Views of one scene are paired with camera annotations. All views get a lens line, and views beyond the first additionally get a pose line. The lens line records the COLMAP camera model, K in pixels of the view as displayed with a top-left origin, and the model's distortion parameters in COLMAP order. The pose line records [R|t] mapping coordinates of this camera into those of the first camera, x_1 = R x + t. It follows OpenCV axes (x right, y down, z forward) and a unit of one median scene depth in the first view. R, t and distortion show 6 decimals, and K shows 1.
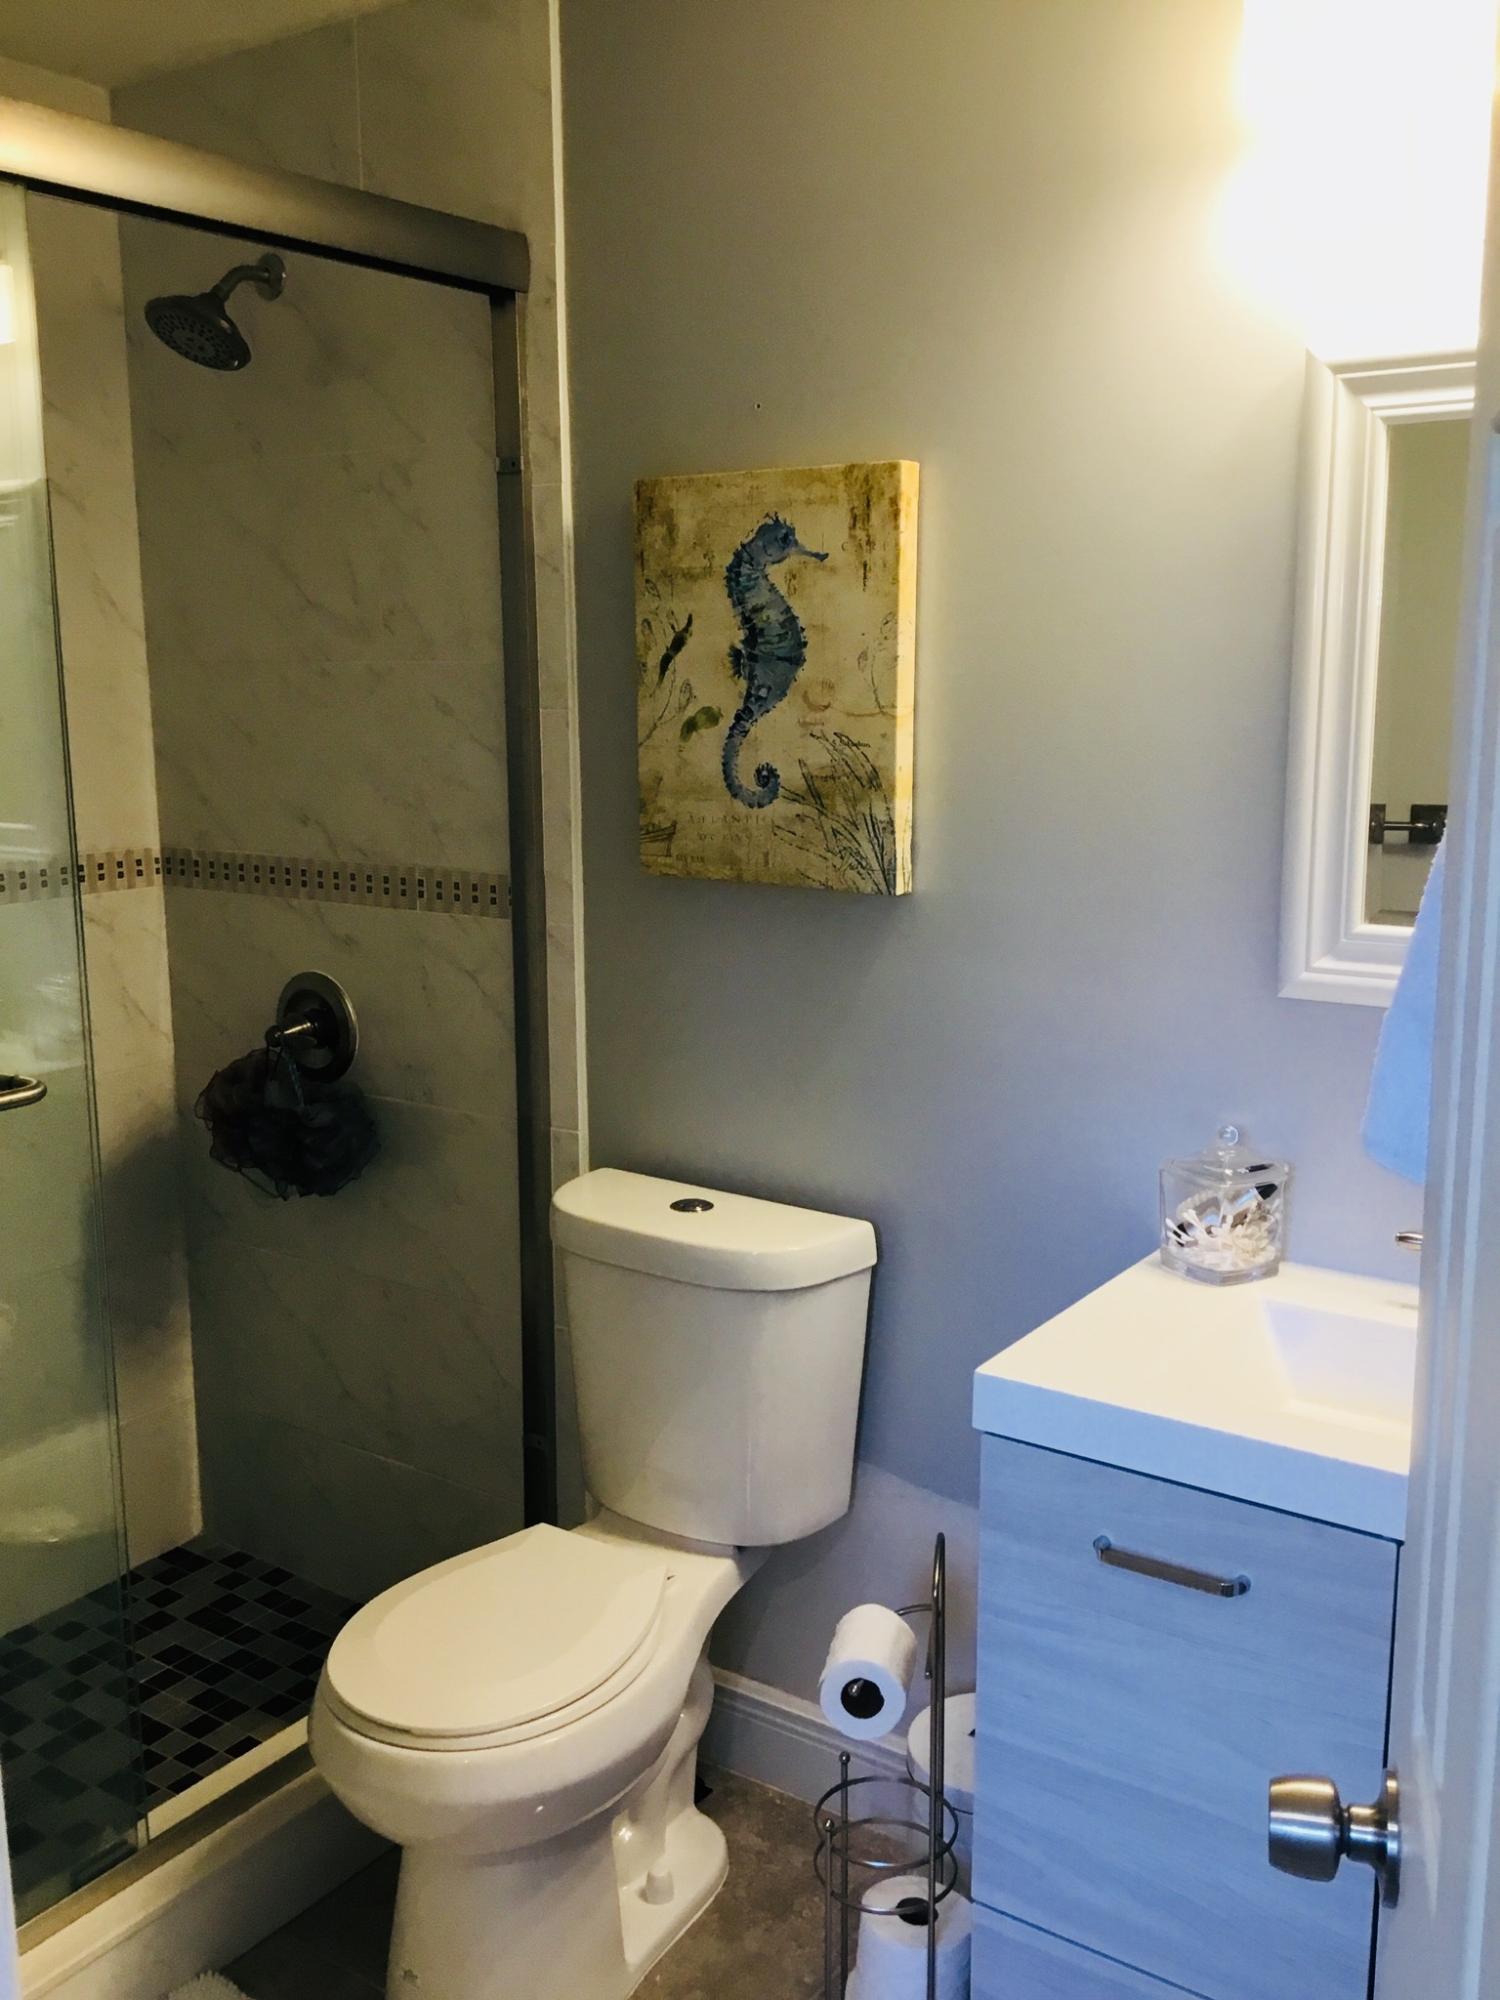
lens RADIAL K [[1840.3, 0, 750.0], [0, 1840.3, 1000.0], [0, 0, 1]] dist [0.185234, -0.372330]
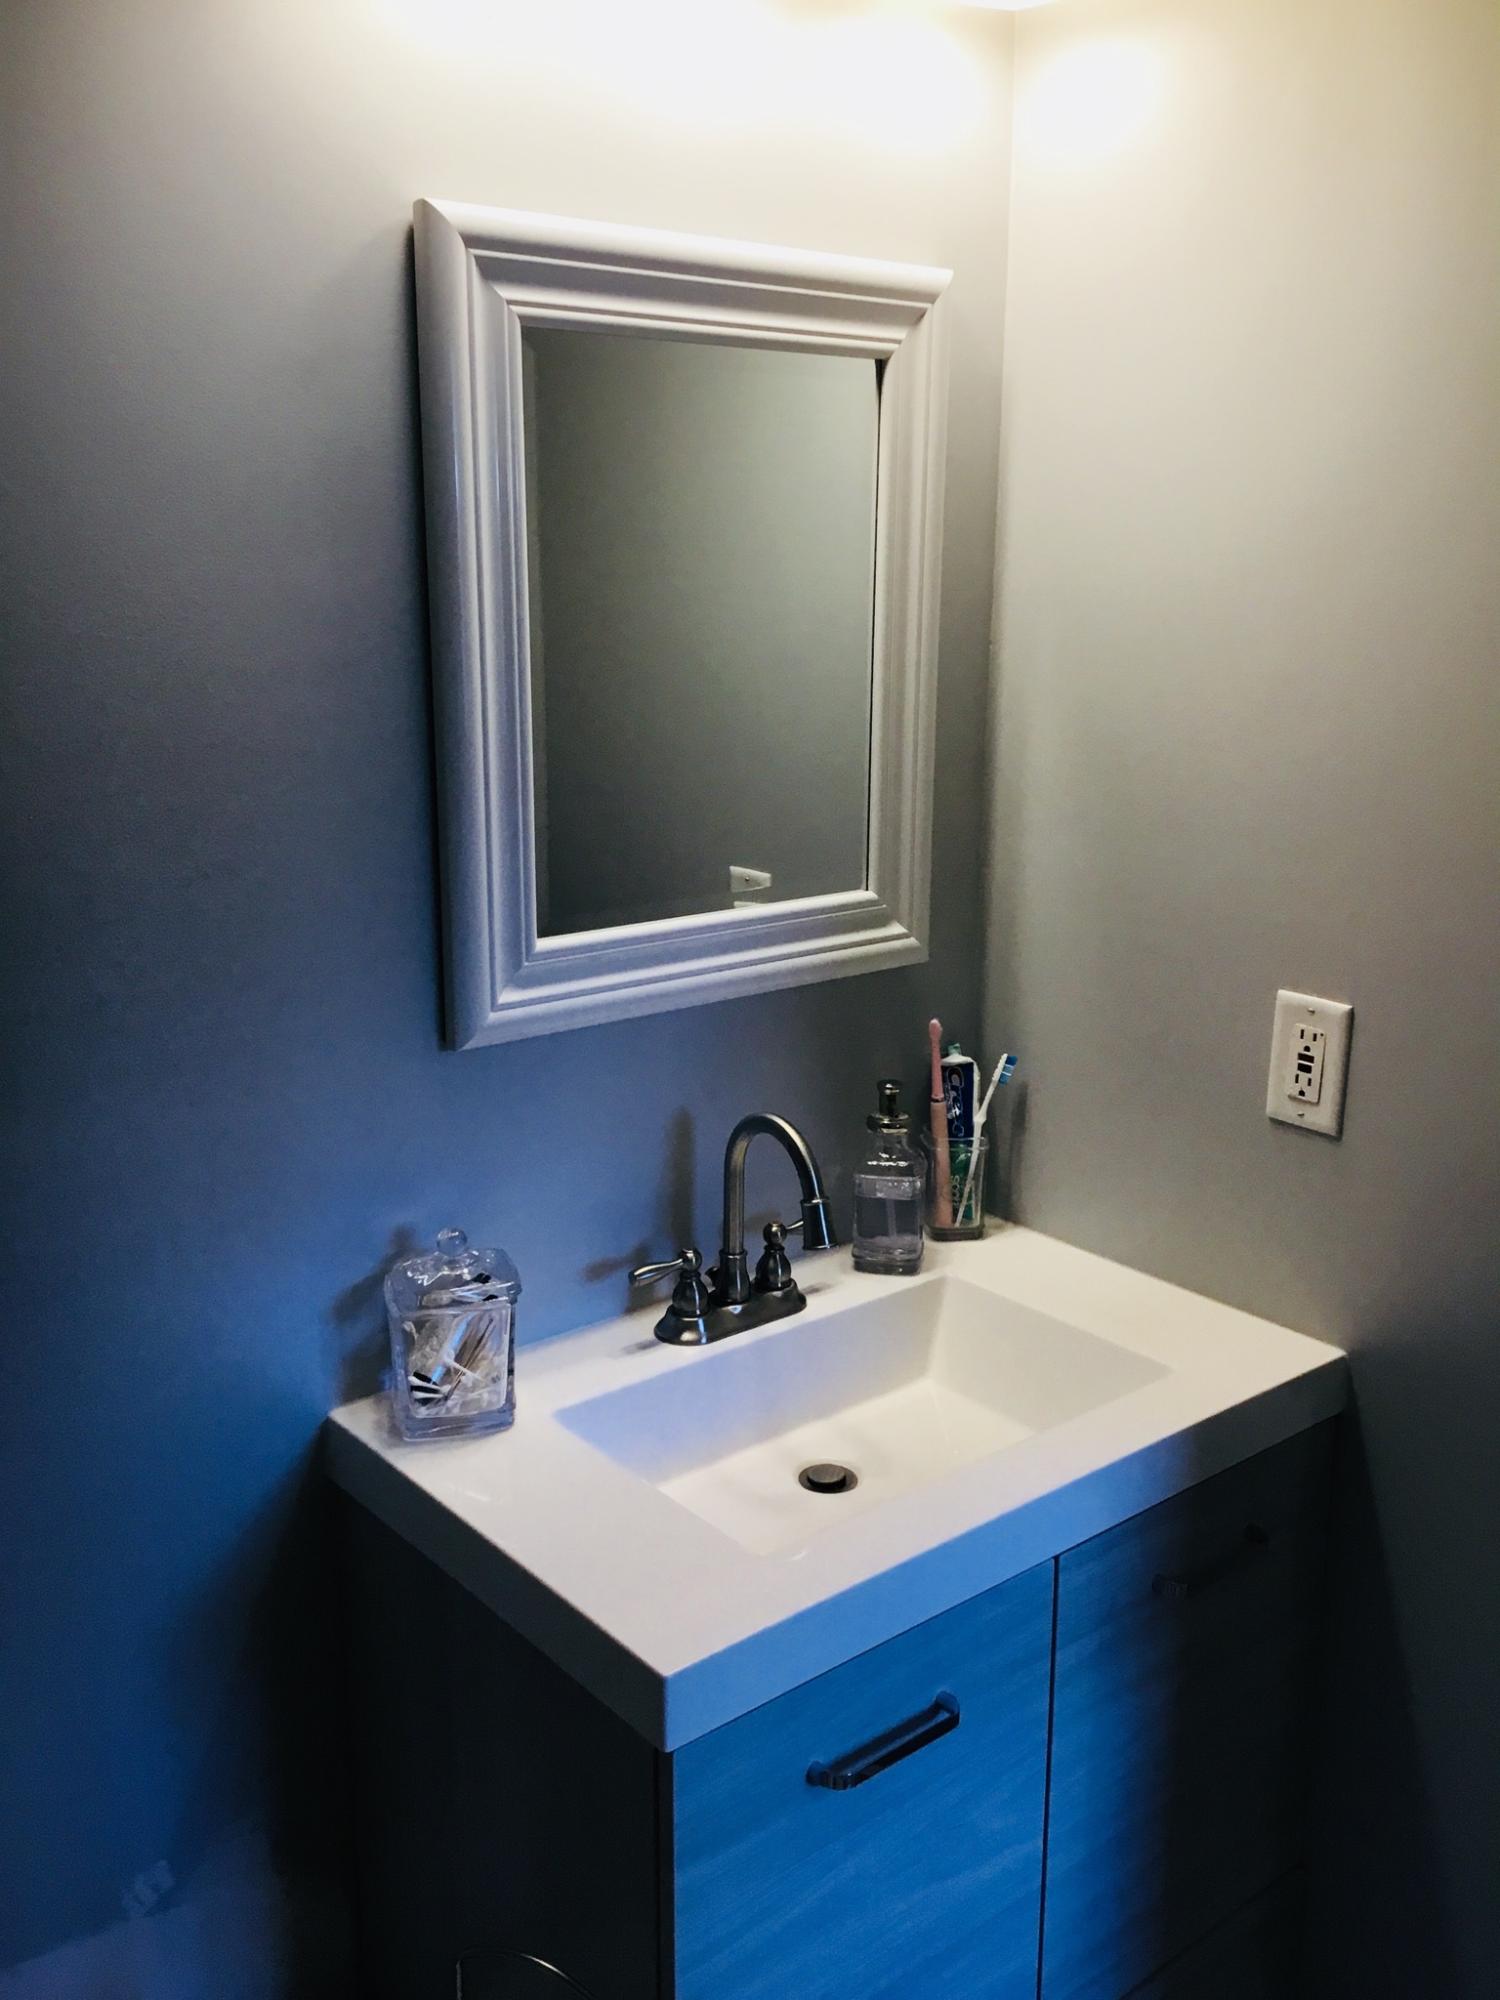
lens RADIAL K [[1840.3, 0, 750.0], [0, 1840.3, 1000.0], [0, 0, 1]] dist [0.185234, -0.372330]
pose [[0.283219, -0.227099, 0.931780, -0.439430], [0.172859, 0.967736, 0.183322, -0.156748], [-0.943349, 0.109146, 0.313337, 0.685928]]
